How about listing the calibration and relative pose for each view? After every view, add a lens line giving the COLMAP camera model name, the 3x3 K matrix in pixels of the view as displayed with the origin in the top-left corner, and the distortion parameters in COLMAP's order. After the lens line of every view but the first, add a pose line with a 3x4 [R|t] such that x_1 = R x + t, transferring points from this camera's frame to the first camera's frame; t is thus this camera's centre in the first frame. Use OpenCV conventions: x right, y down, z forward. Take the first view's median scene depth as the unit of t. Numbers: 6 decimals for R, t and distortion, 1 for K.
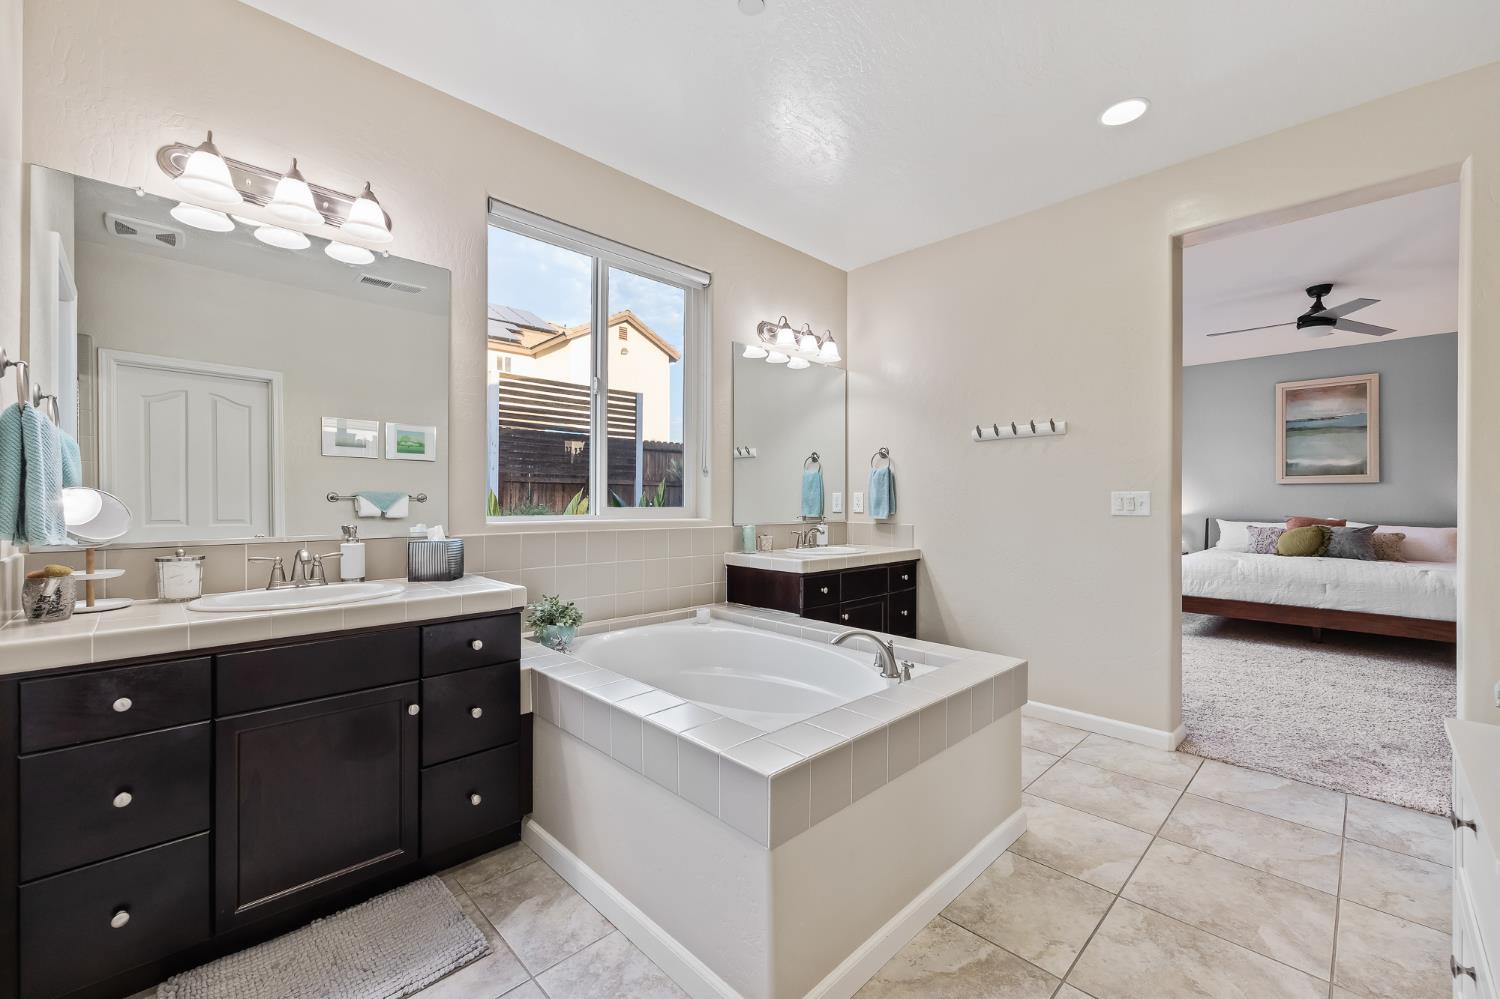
lens RADIAL K [[606.5, 0, 759.7], [0, 606.5, 495.1], [0, 0, 1]] dist [0.012965, 0.000690]
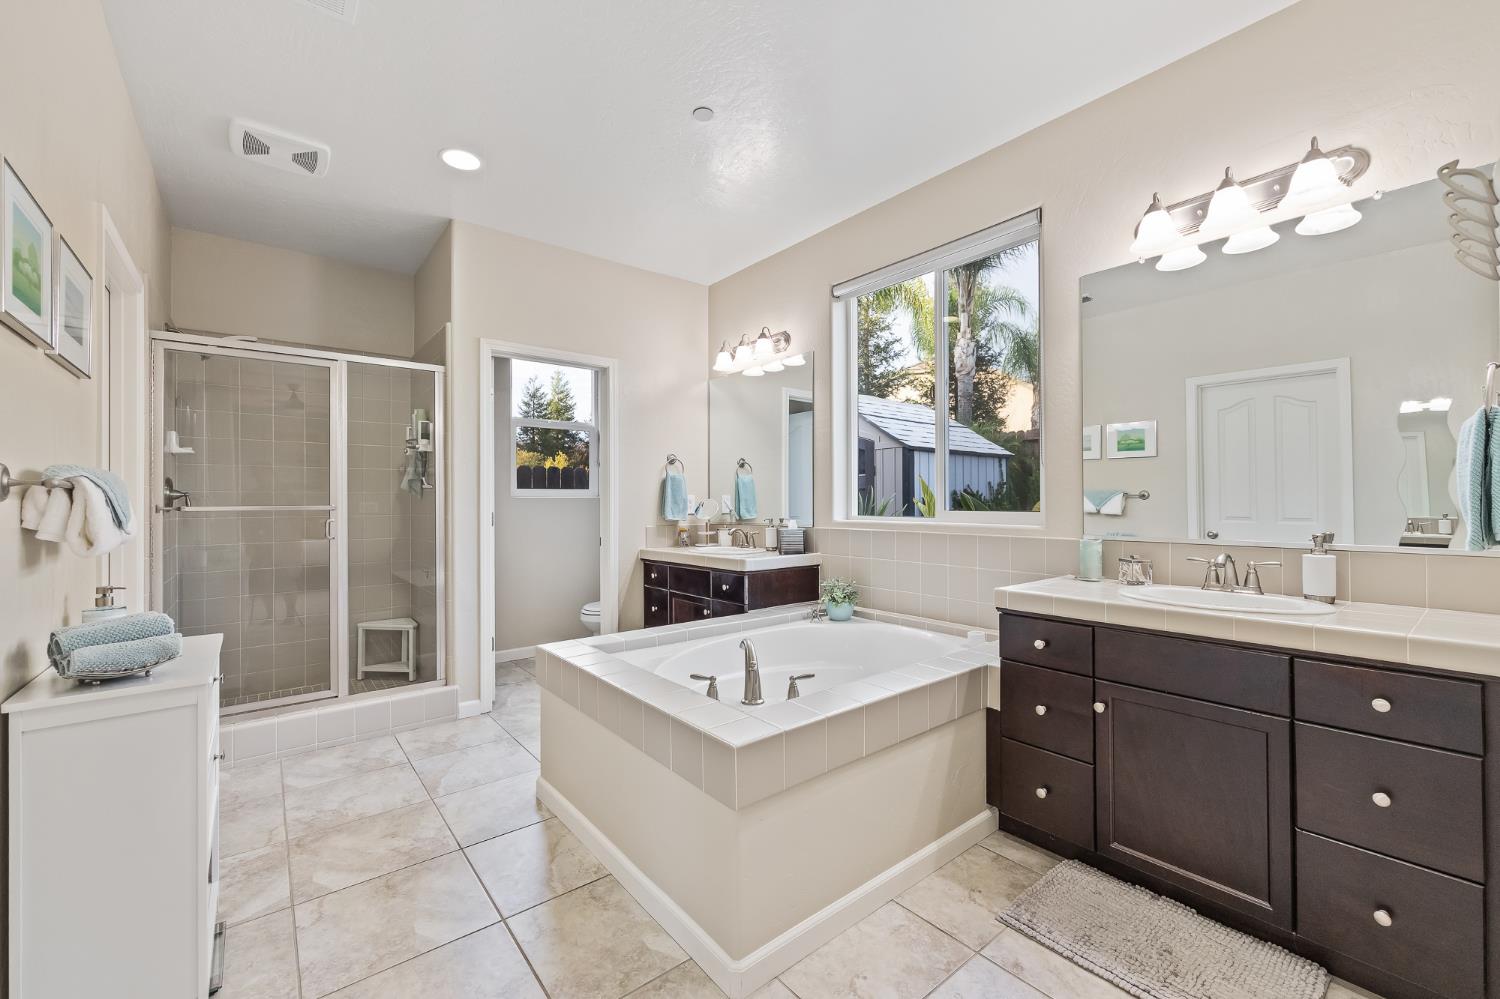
lens RADIAL K [[606.5, 0, 757.7], [0, 606.5, 507.2], [0, 0, 1]] dist [0.012965, 0.000690]
pose [[-0.113011, -0.000785, -0.993593, 0.325599], [0.010308, 0.999945, -0.001962, 0.005102], [0.993540, -0.010464, -0.112996, 0.331537]]
